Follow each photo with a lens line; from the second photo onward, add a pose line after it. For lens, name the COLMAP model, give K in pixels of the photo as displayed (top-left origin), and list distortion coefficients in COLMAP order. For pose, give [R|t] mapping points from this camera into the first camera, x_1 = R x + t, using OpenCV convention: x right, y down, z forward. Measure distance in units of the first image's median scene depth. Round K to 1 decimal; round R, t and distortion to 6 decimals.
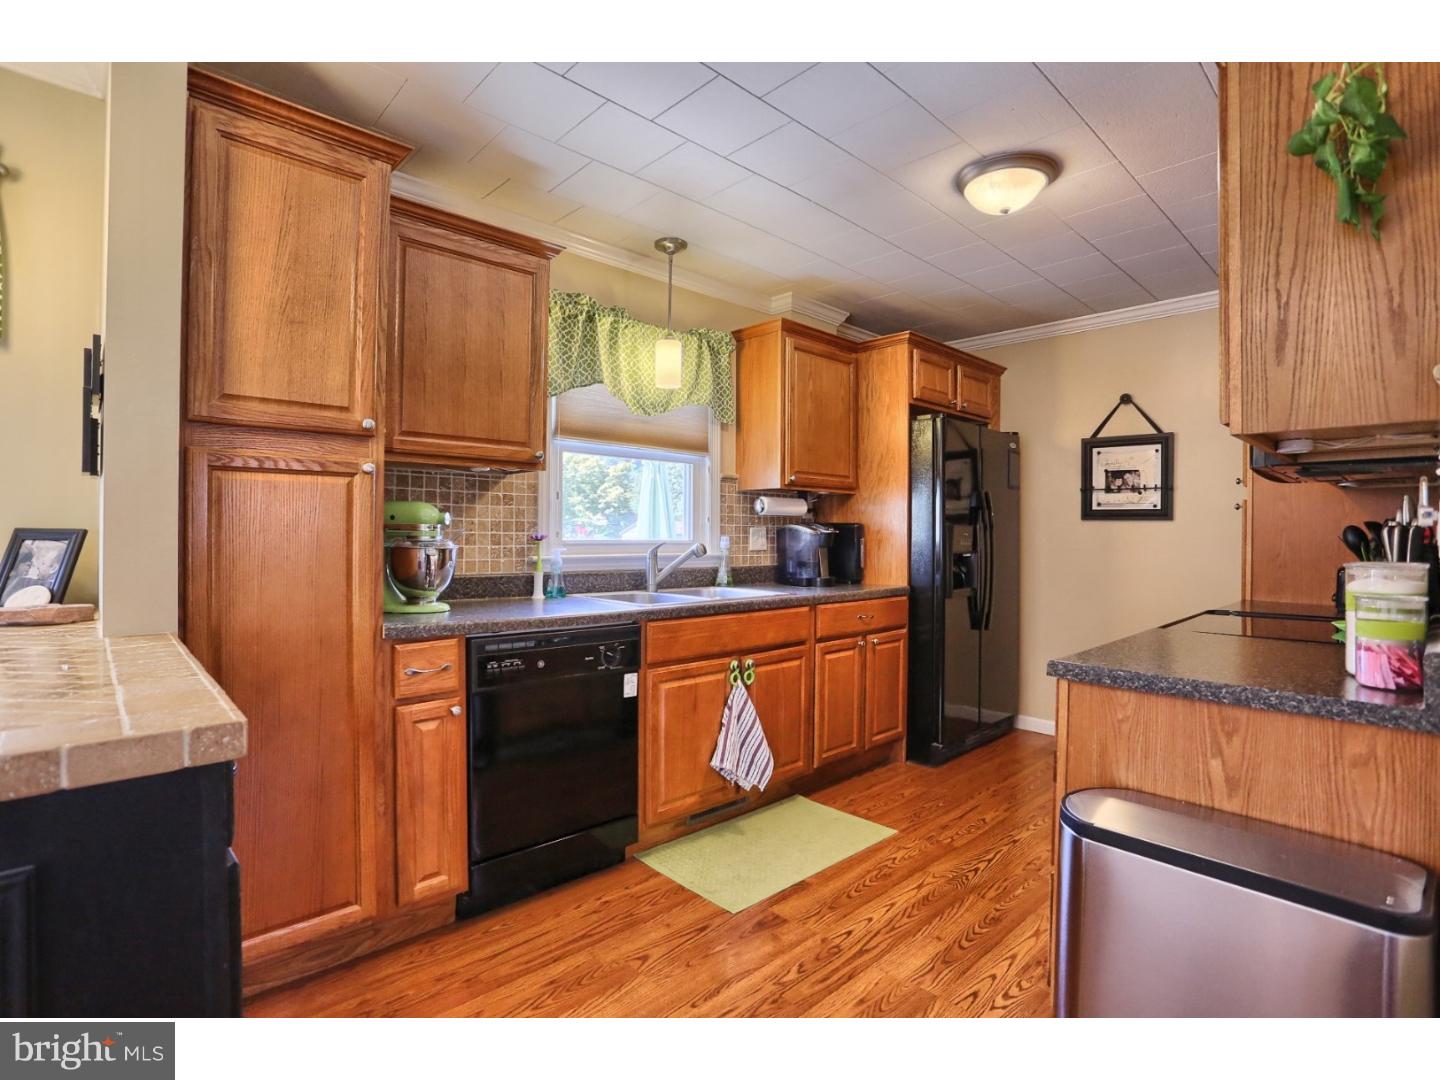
lens RADIAL K [[712.9, 0, 721.9], [0, 712.9, 533.0], [0, 0, 1]] dist [-0.063777, 0.026435]
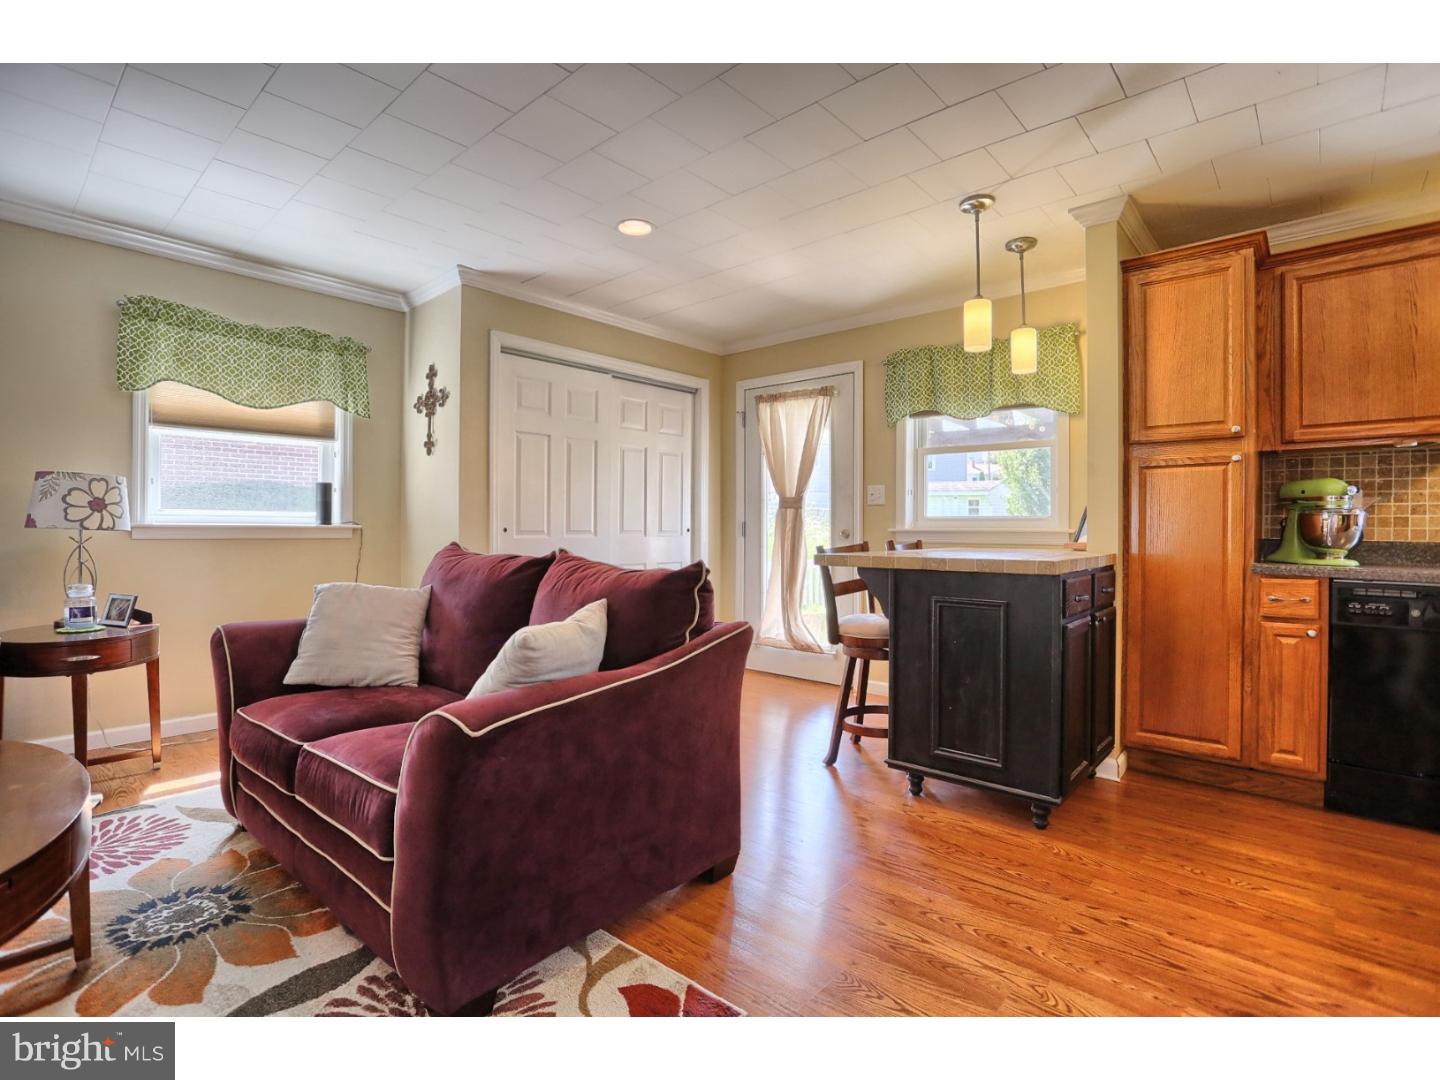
lens RADIAL K [[712.9, 0, 721.9], [0, 712.9, 533.0], [0, 0, 1]] dist [-0.063777, 0.026435]
pose [[0.085069, -0.001572, -0.996374, 0.577806], [-0.003216, 0.999993, -0.001852, 0.048701], [0.996370, 0.003362, 0.085064, -0.151451]]
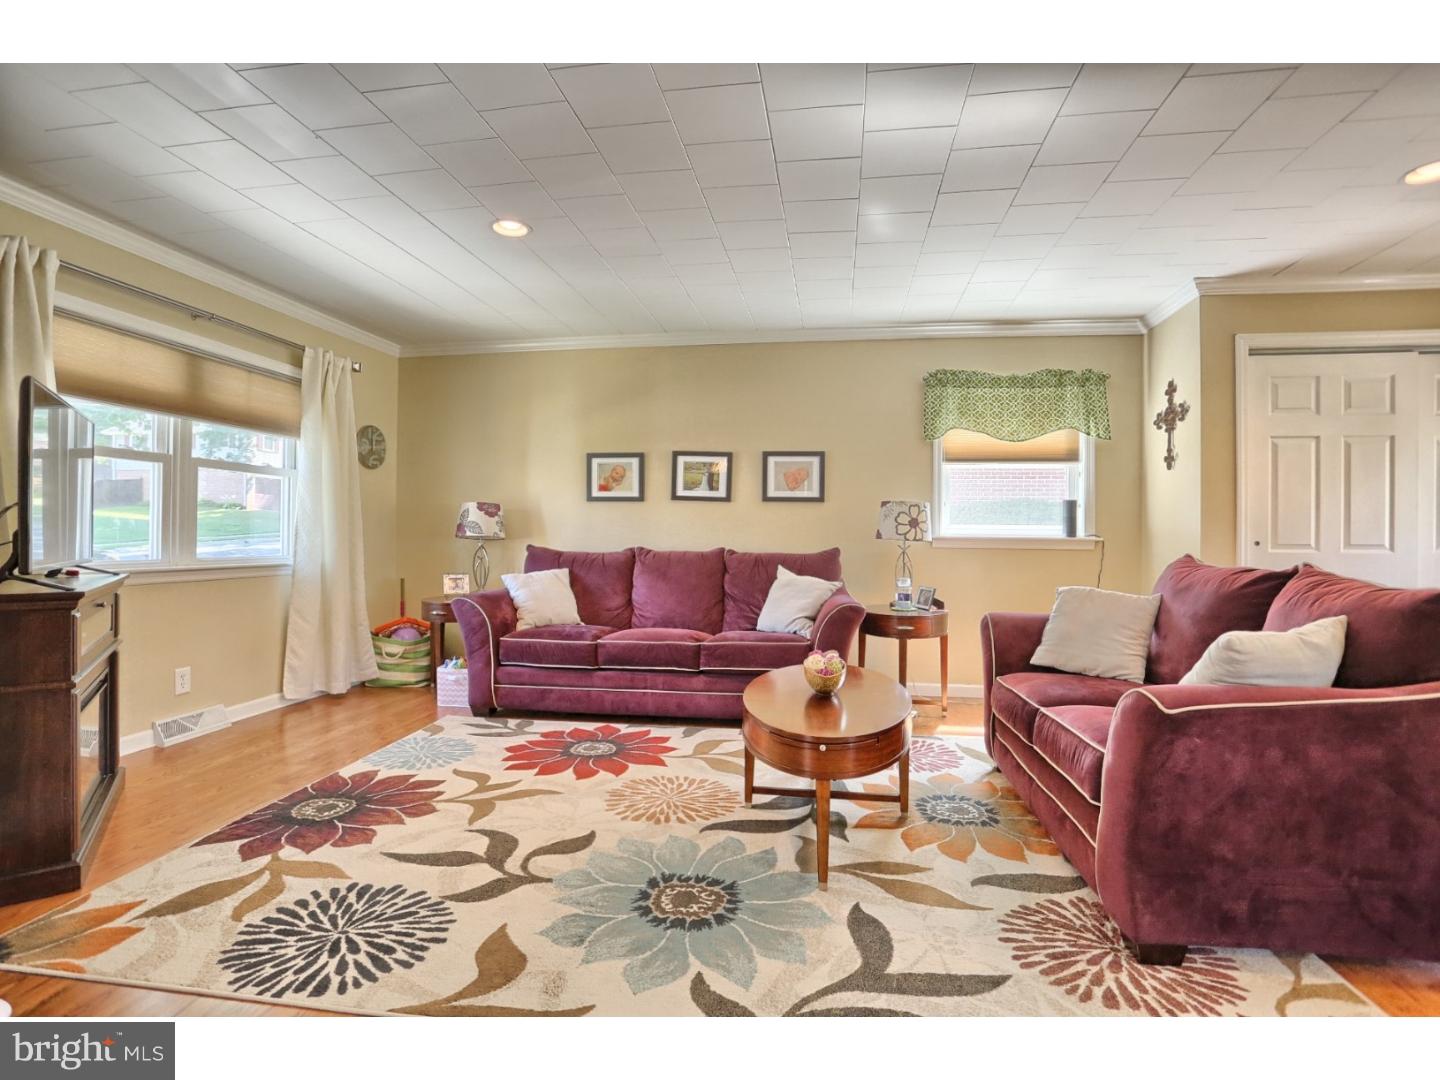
lens RADIAL K [[685.6, 0, 740.8], [0, 685.6, 534.9], [0, 0, 1]] dist [-0.059462, 0.020382]
pose [[-0.779546, -0.017221, -0.626108, 0.683740], [-0.013878, 0.999851, -0.010222, 0.052733], [0.626191, 0.000720, -0.779670, -0.080325]]
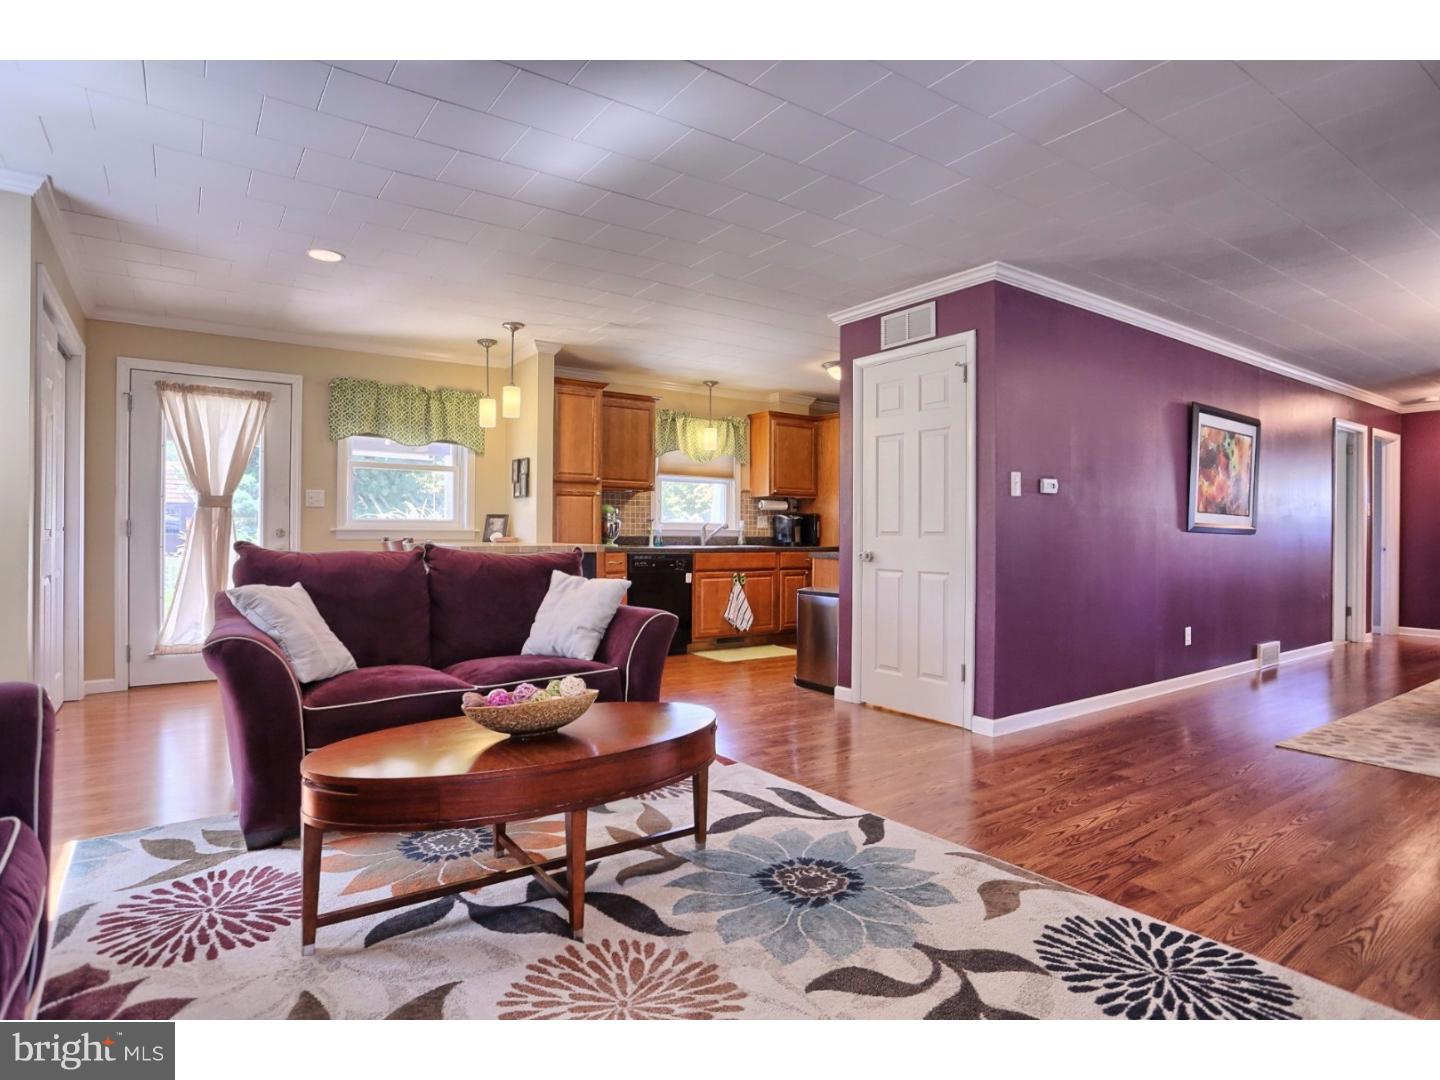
lens RADIAL K [[770.3, 0, 720.0], [0, 770.3, 540.0], [0, 0, 1]] dist [-0.033148, 0.001508]
pose [[0.989400, -0.002925, -0.145183, 0.320664], [0.003809, 0.999976, 0.005811, 0.057886], [0.145163, -0.006303, 0.989388, -1.423479]]
